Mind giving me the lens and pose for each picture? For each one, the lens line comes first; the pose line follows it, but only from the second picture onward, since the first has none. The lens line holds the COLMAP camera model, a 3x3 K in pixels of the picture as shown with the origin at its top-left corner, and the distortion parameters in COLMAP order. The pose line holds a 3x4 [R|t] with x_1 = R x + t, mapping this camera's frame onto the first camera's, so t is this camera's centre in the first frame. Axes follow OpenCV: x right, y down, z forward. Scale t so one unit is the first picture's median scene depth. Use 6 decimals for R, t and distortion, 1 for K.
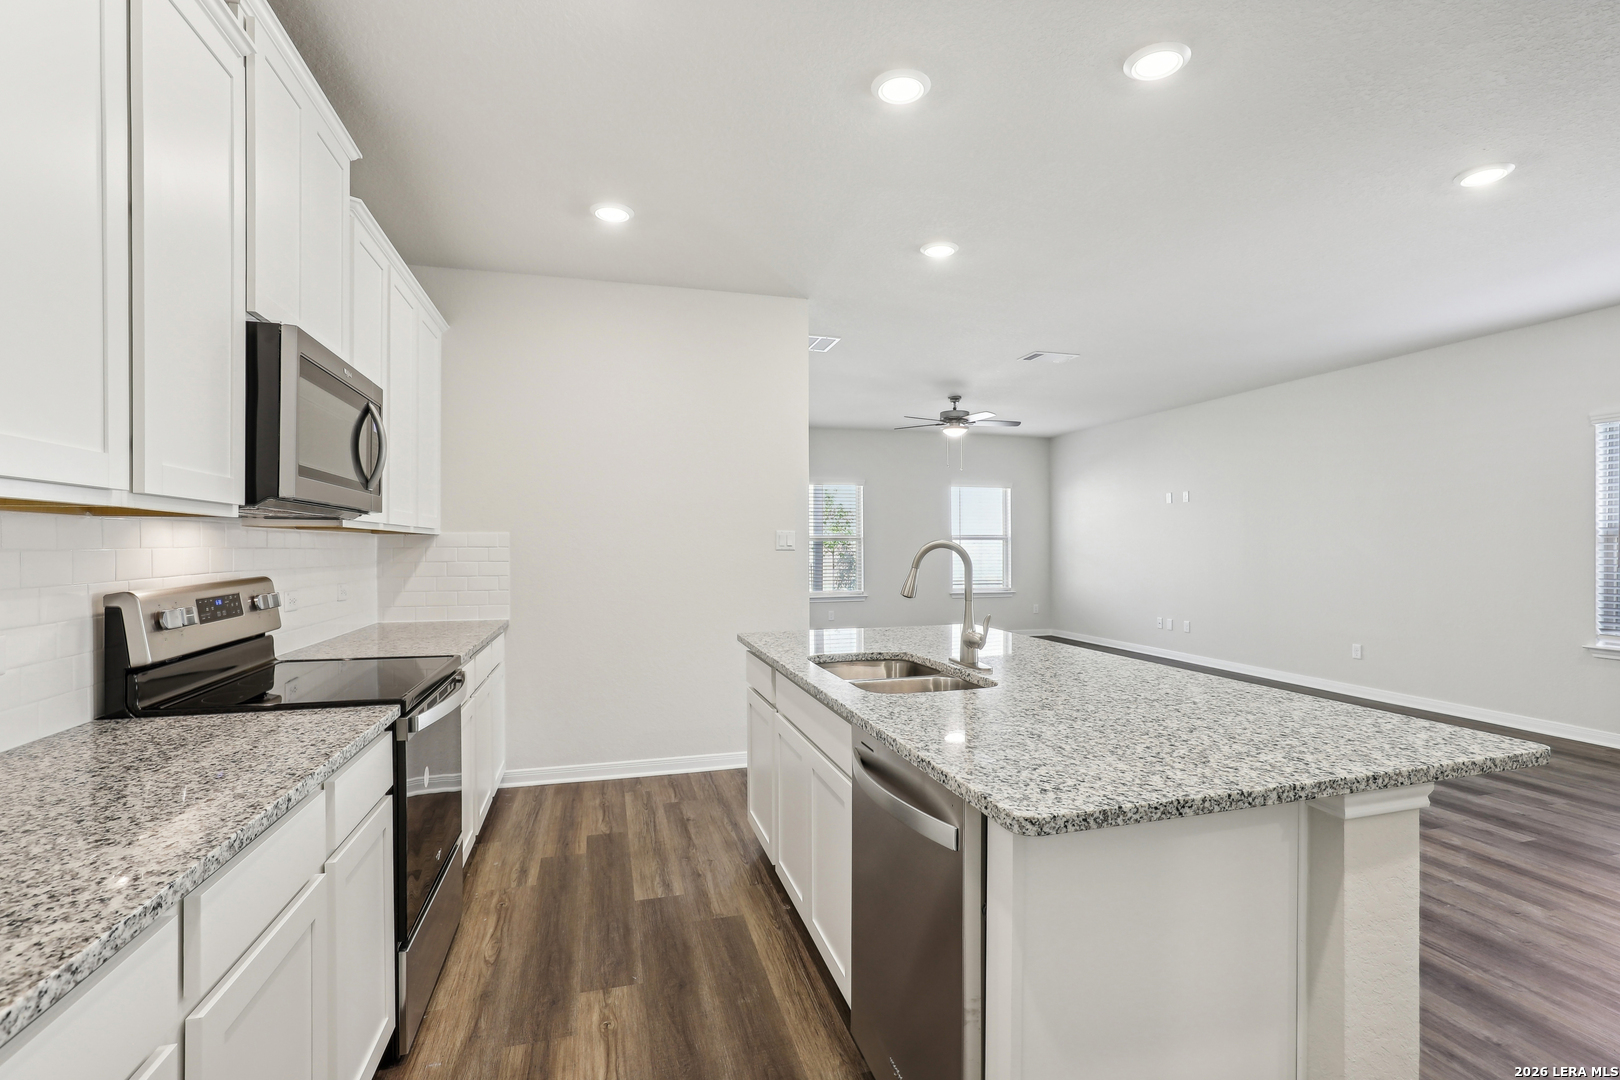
lens RADIAL K [[756.5, 0, 817.7], [0, 756.5, 561.8], [0, 0, 1]] dist [-0.031007, 0.005911]
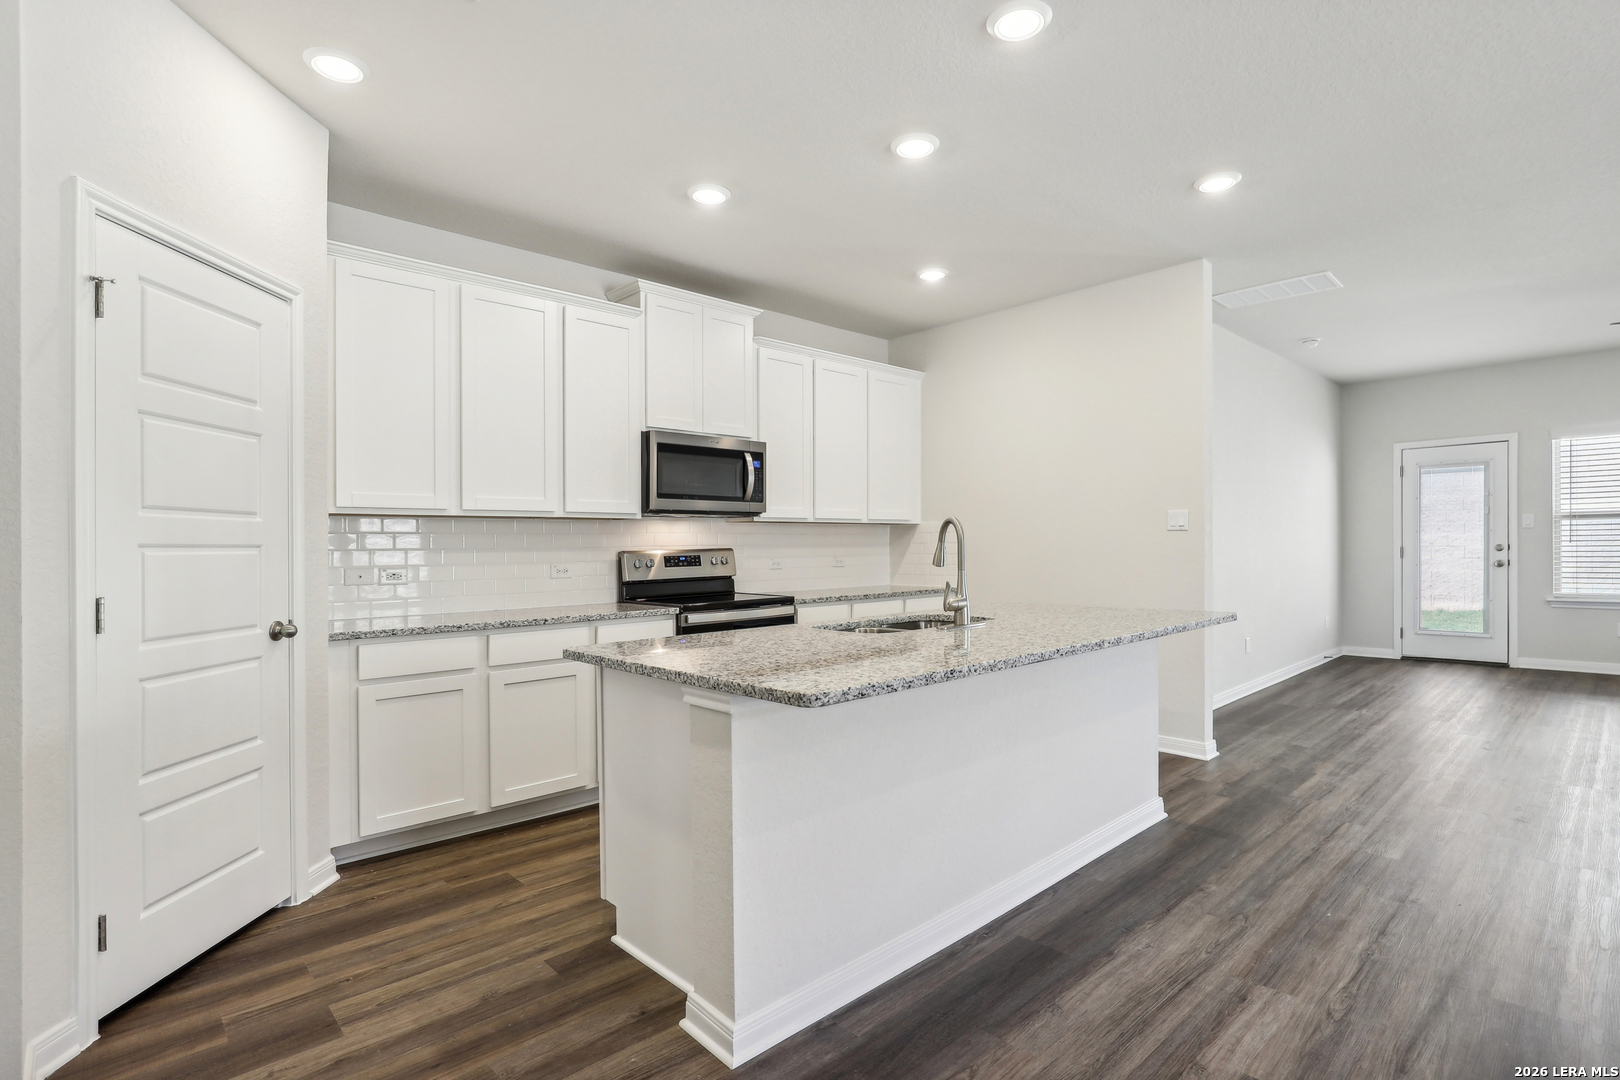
lens RADIAL K [[800.7, 0, 813.0], [0, 800.7, 545.5], [0, 0, 1]] dist [-0.003732, -0.000470]
pose [[0.464592, 0.002661, -0.885521, 0.383553], [-0.007838, 0.999969, -0.001107, 0.004257], [0.885490, 0.007455, 0.464598, 0.078327]]
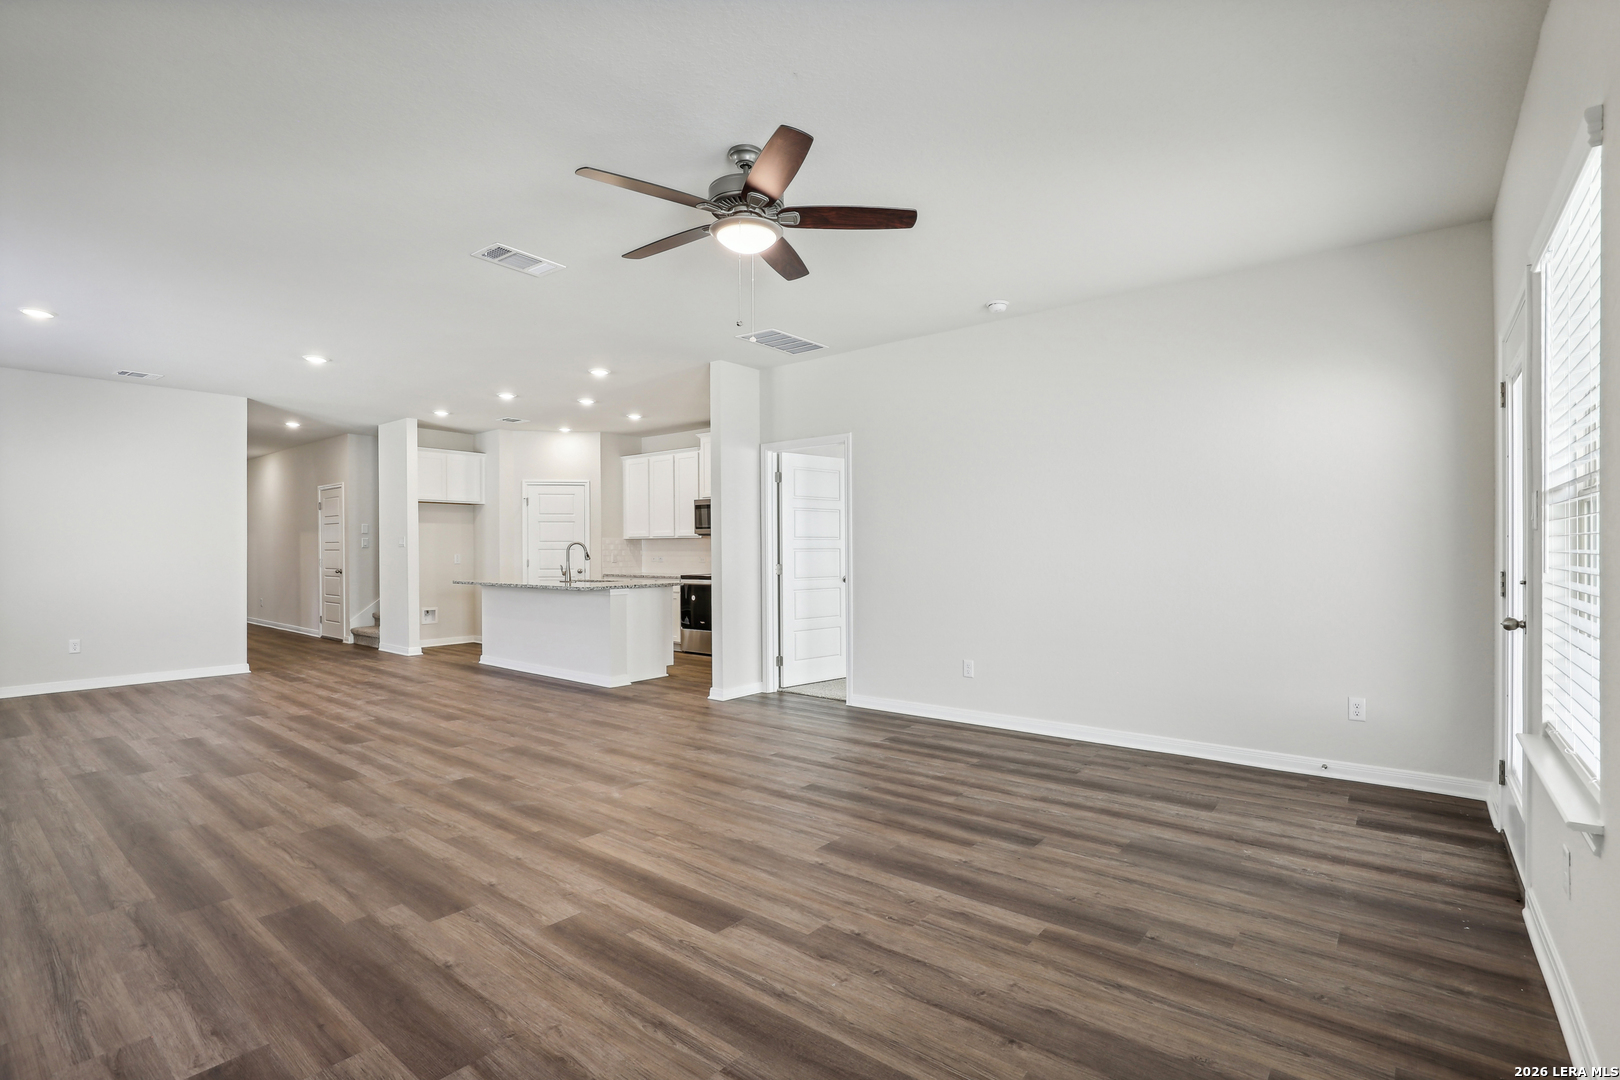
lens RADIAL K [[756.5, 0, 801.7], [0, 756.5, 546.9], [0, 0, 1]] dist [-0.031007, 0.005911]
pose [[-0.824267, 0.009396, -0.566123, 0.382504], [-0.000434, 0.999852, 0.017227, -0.021433], [0.566201, 0.014445, -0.824141, 1.354545]]
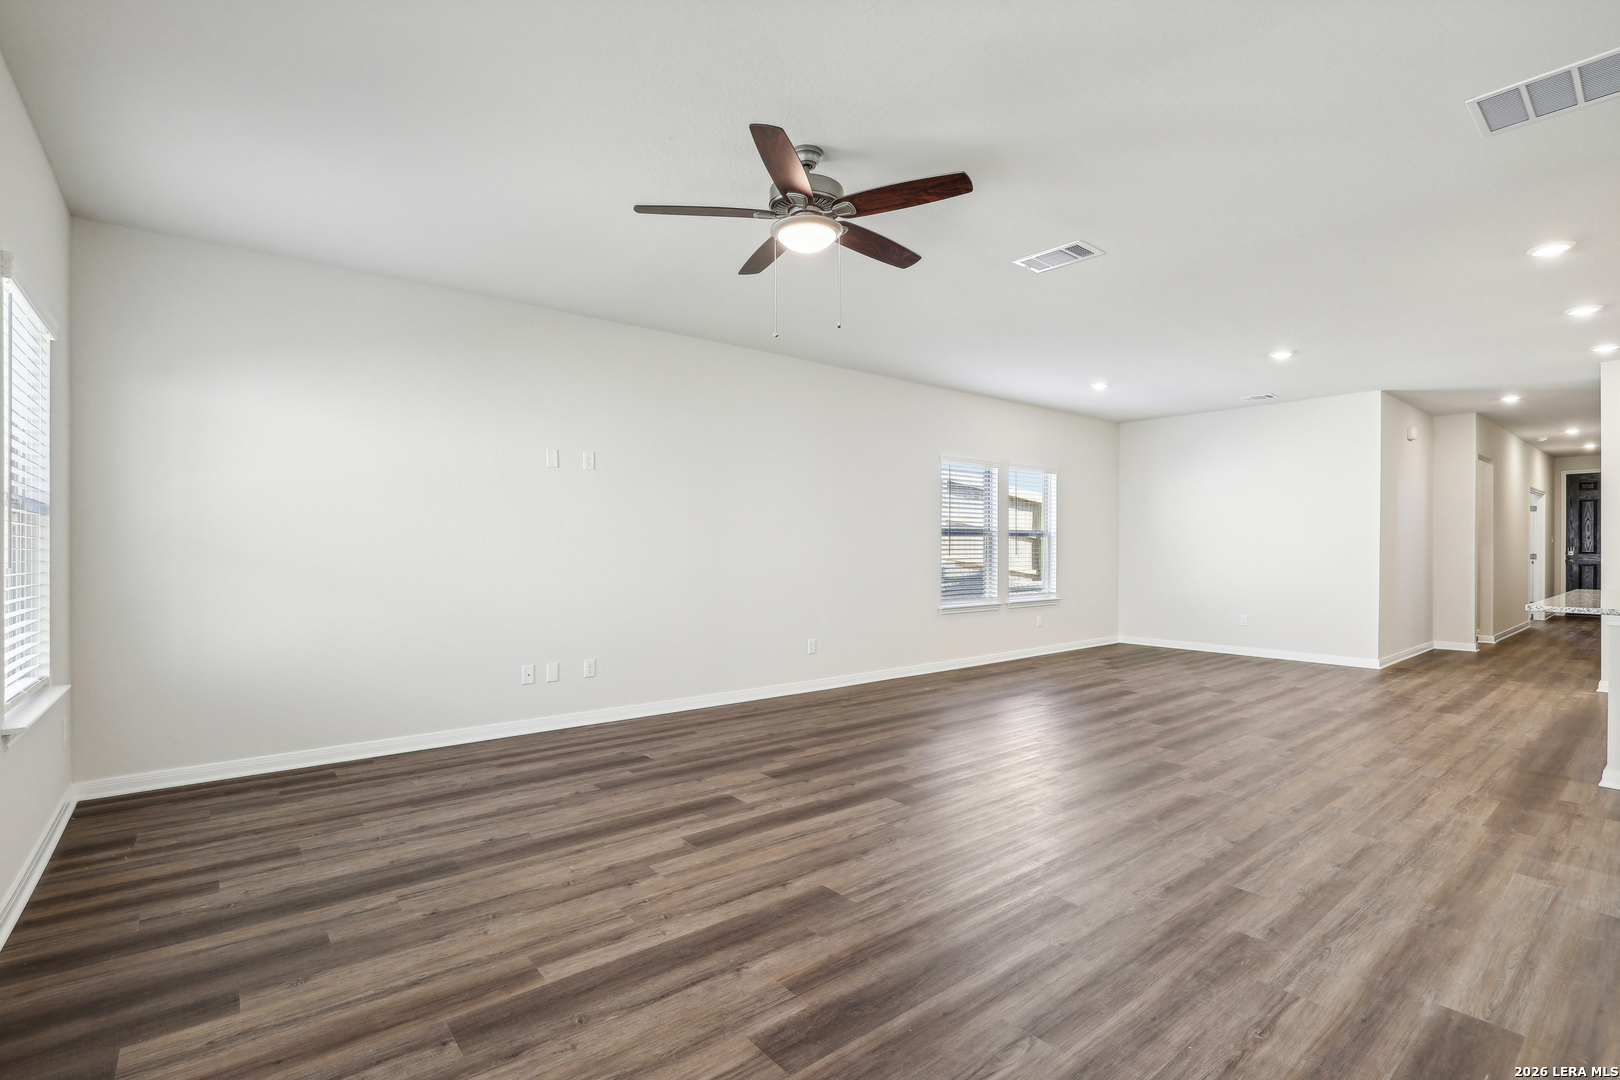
lens RADIAL K [[756.5, 0, 837.5], [0, 756.5, 555.2], [0, 0, 1]] dist [-0.031007, 0.005911]
pose [[-0.413267, -0.002229, 0.910607, -0.181658], [0.019722, 0.999741, 0.011398, -0.012433], [-0.910396, 0.022669, -0.413116, 1.164472]]
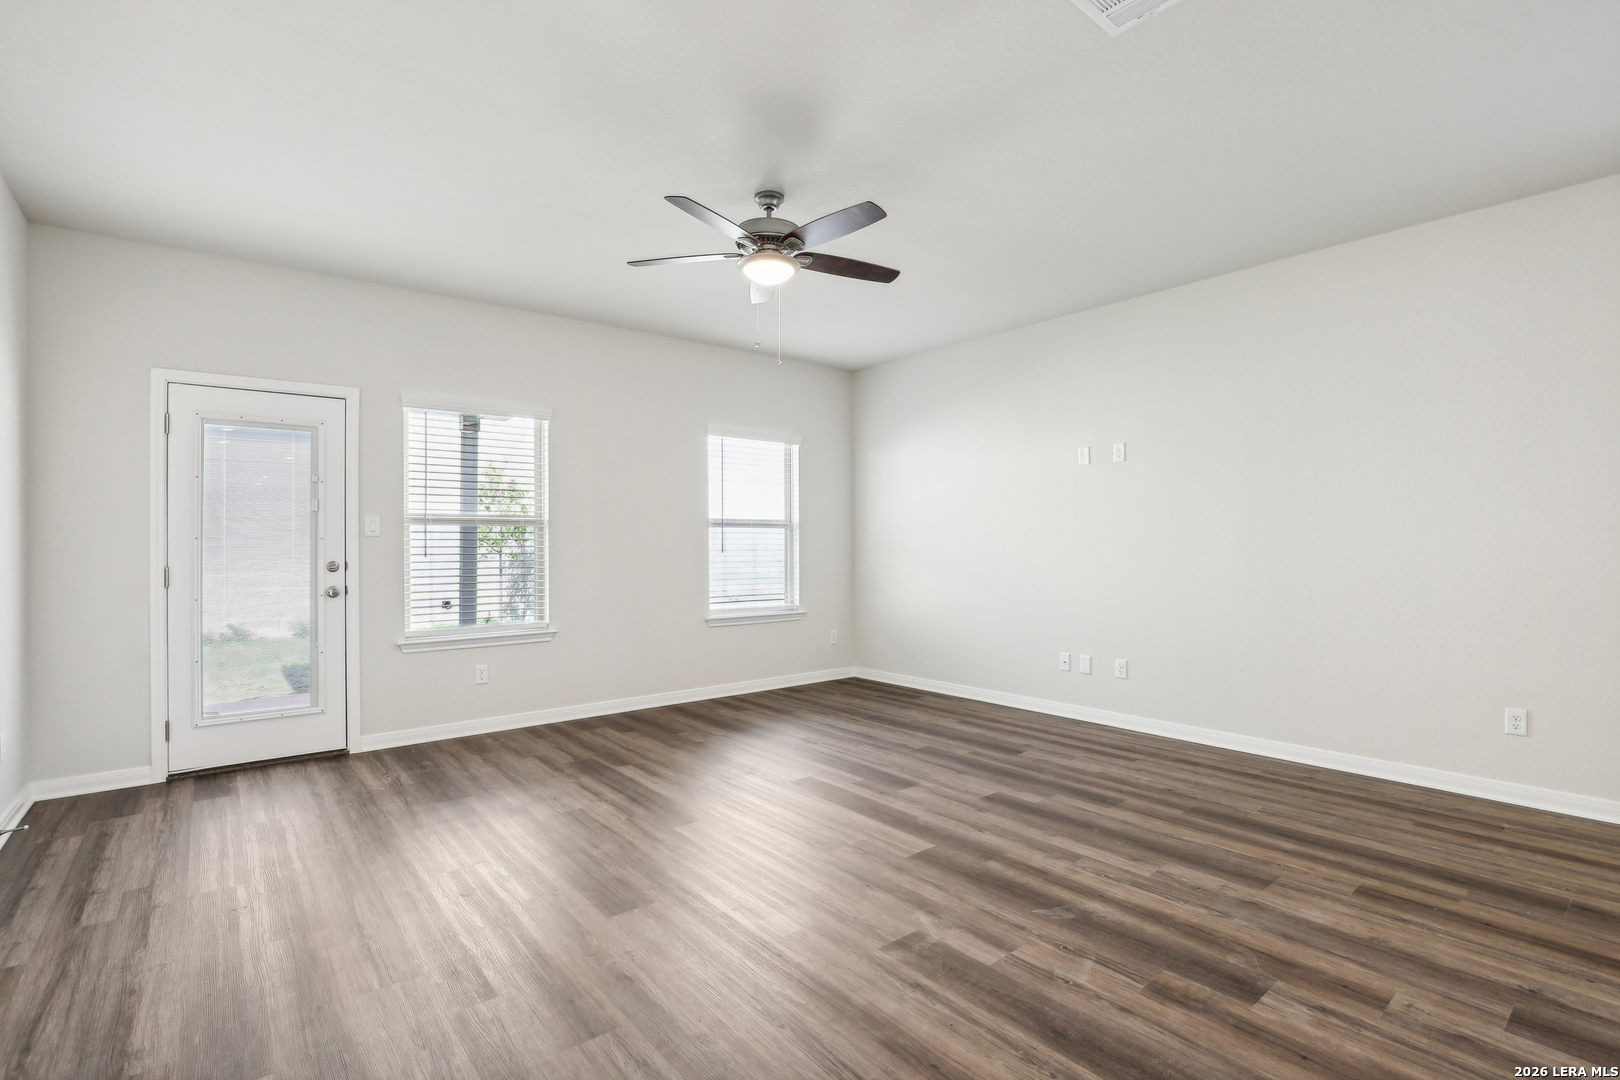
lens RADIAL K [[756.5, 0, 811.2], [0, 756.5, 548.5], [0, 0, 1]] dist [-0.031007, 0.005911]
pose [[0.919569, -0.000042, 0.392928, 0.030275], [0.007544, 0.999818, -0.017548, -0.001480], [-0.392856, 0.019101, 0.919402, 0.591753]]
